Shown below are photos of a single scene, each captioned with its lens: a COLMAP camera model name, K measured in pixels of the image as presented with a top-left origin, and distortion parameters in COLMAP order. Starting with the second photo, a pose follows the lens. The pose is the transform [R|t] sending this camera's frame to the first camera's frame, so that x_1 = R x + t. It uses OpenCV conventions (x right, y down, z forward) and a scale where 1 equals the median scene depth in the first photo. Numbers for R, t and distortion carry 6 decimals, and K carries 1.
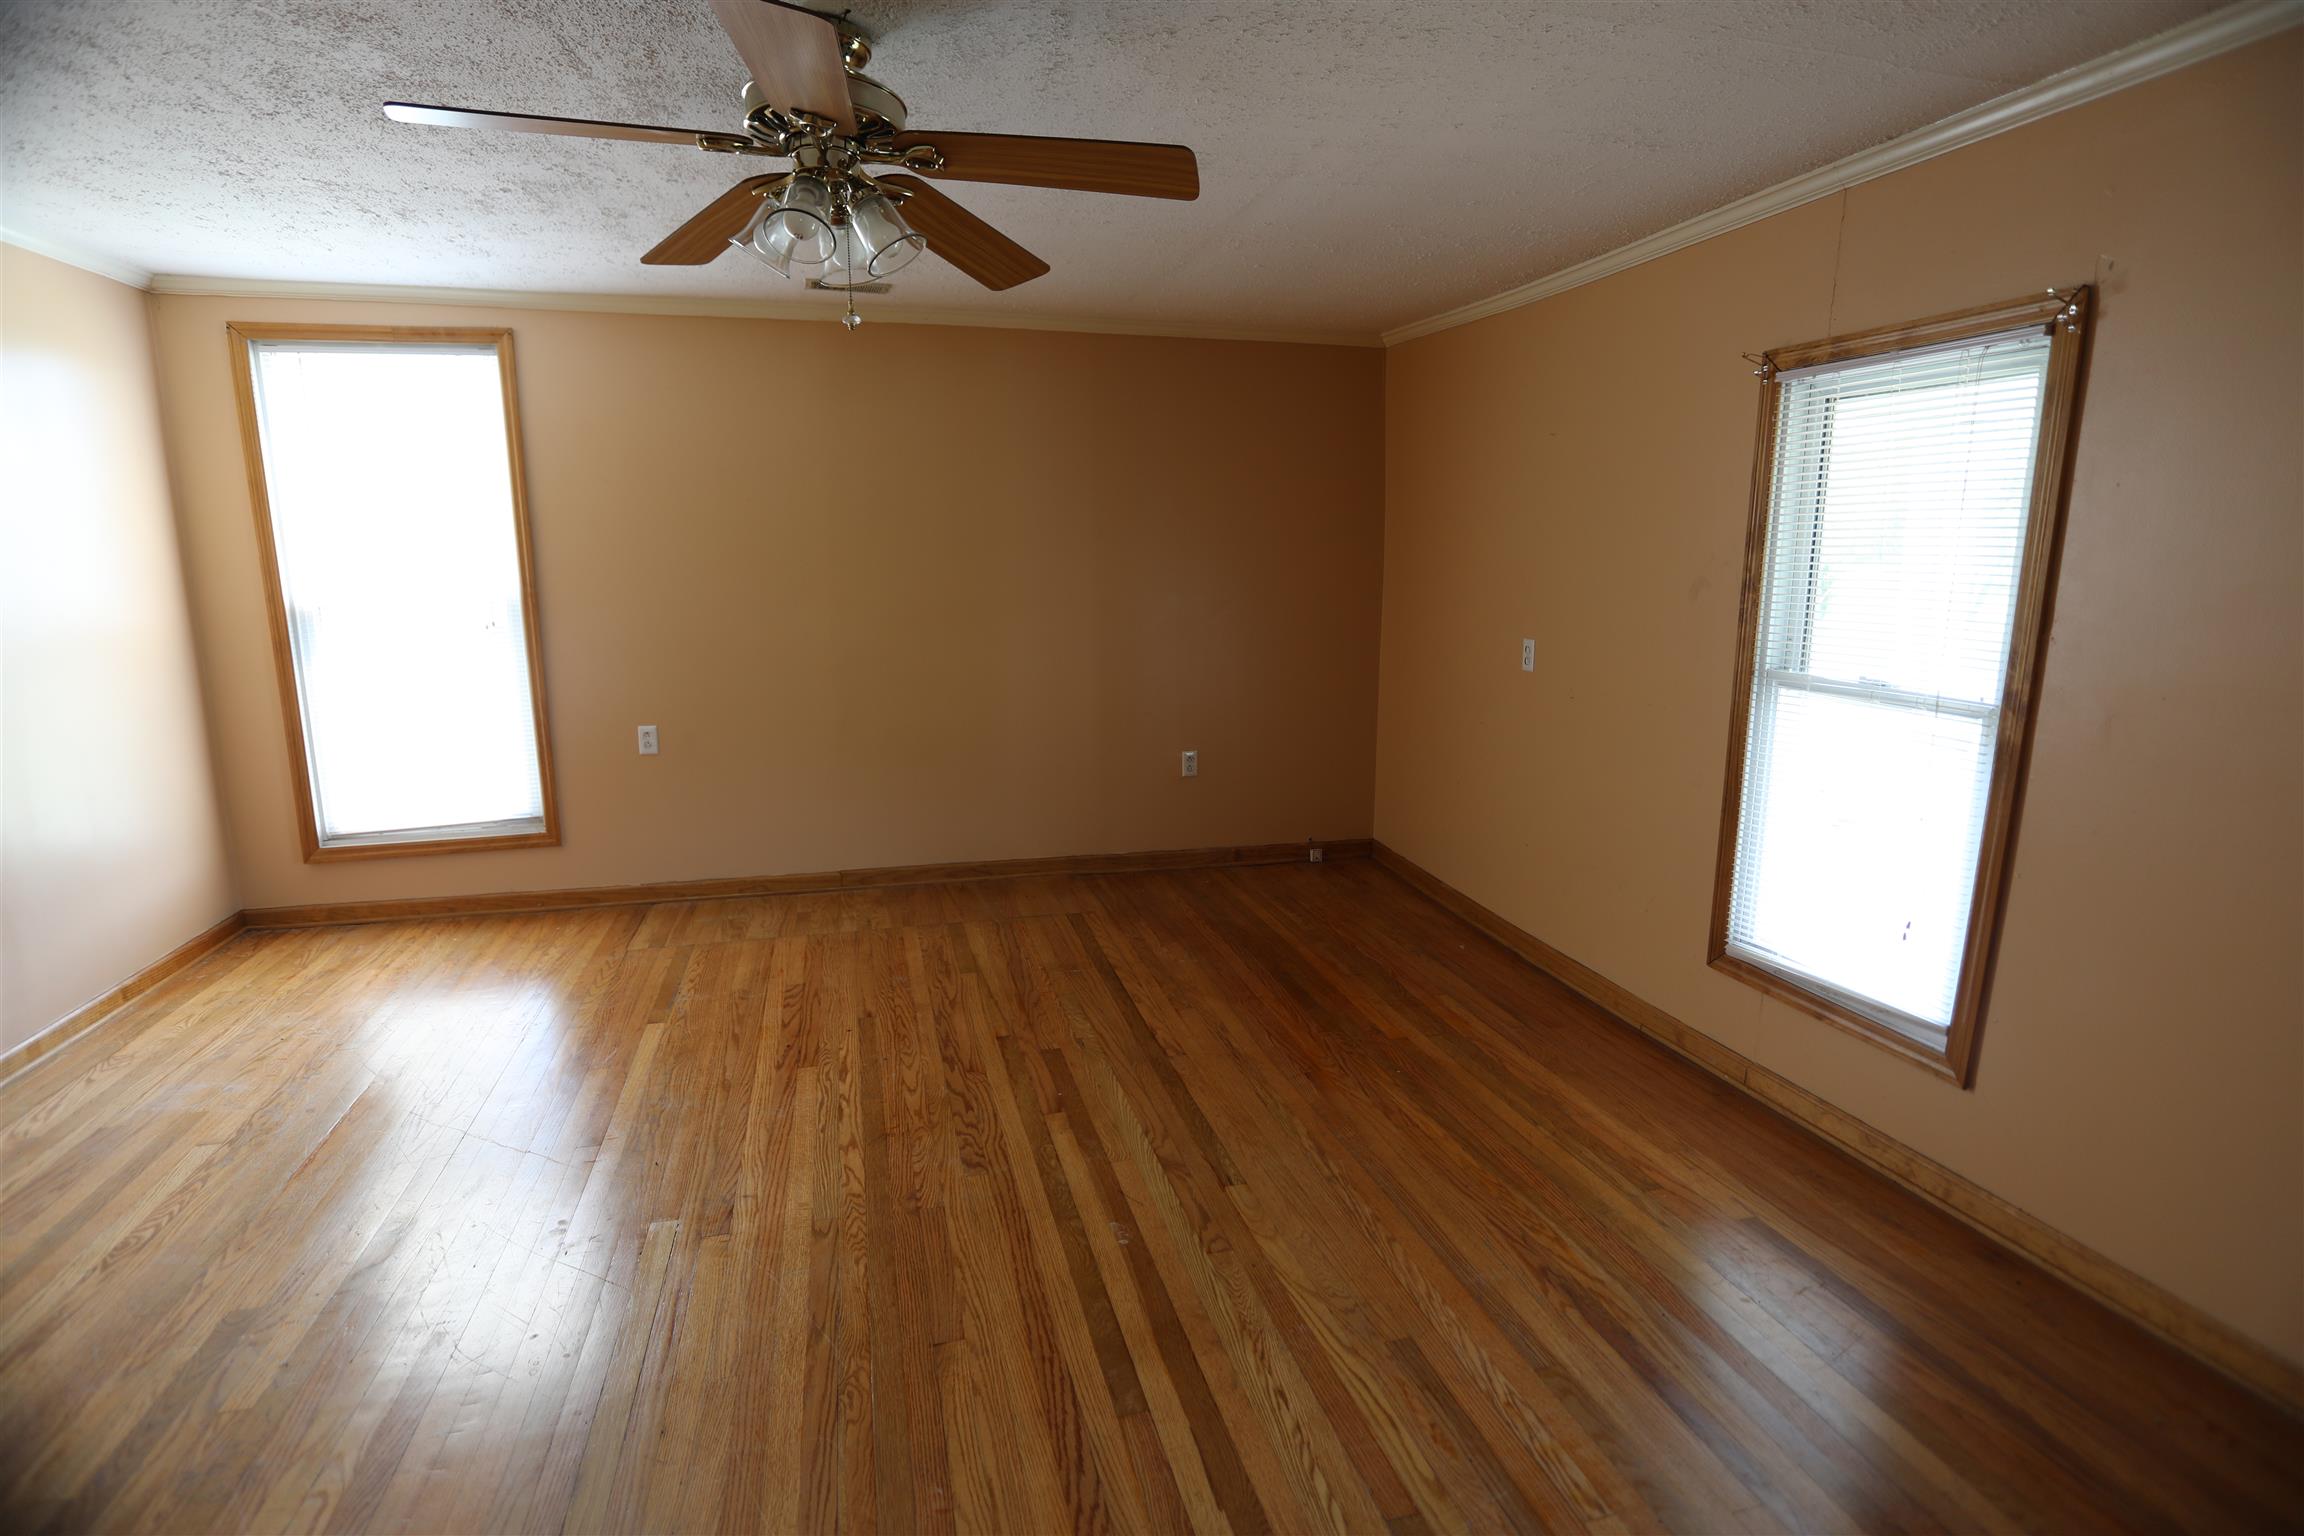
lens RADIAL K [[1114.9, 0, 1147.0], [0, 1114.9, 759.6], [0, 0, 1]] dist [-0.064659, 0.027267]
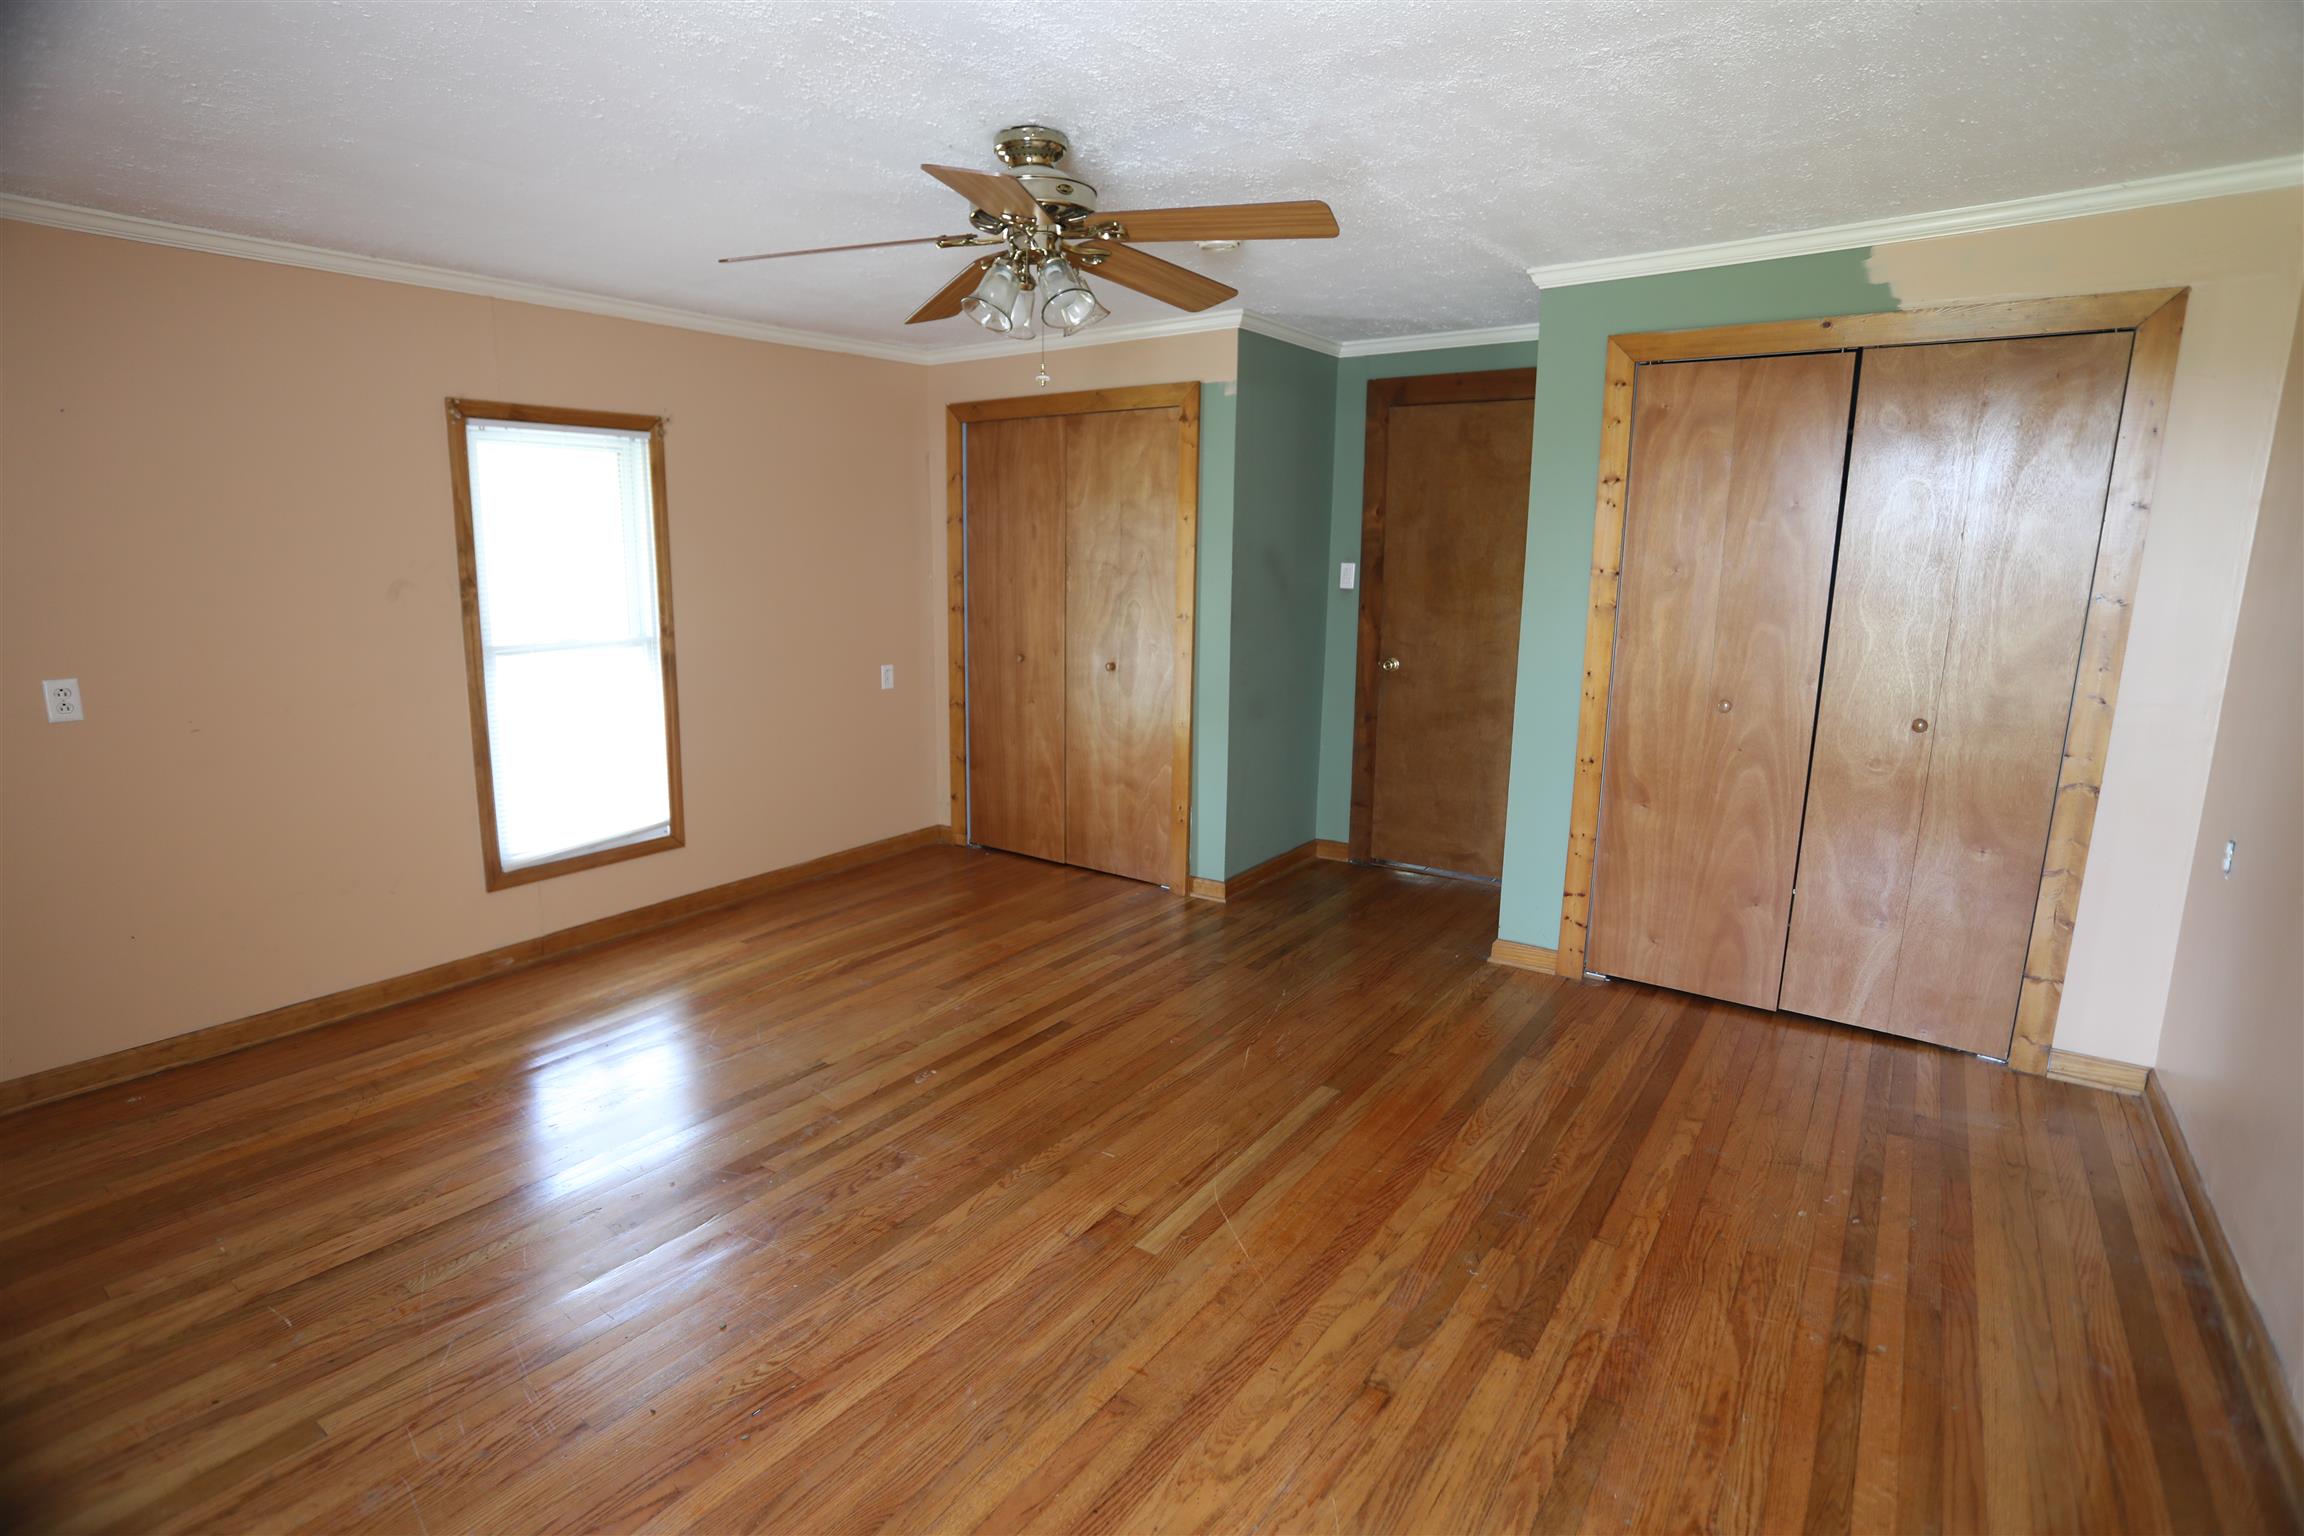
lens RADIAL K [[1114.9, 0, 1147.0], [0, 1114.9, 759.6], [0, 0, 1]] dist [-0.064659, 0.027267]
pose [[-0.639946, -0.141524, 0.755274, -0.883059], [0.141341, 0.944444, 0.296730, -0.217656], [-0.755309, 0.296643, -0.584390, 1.137275]]
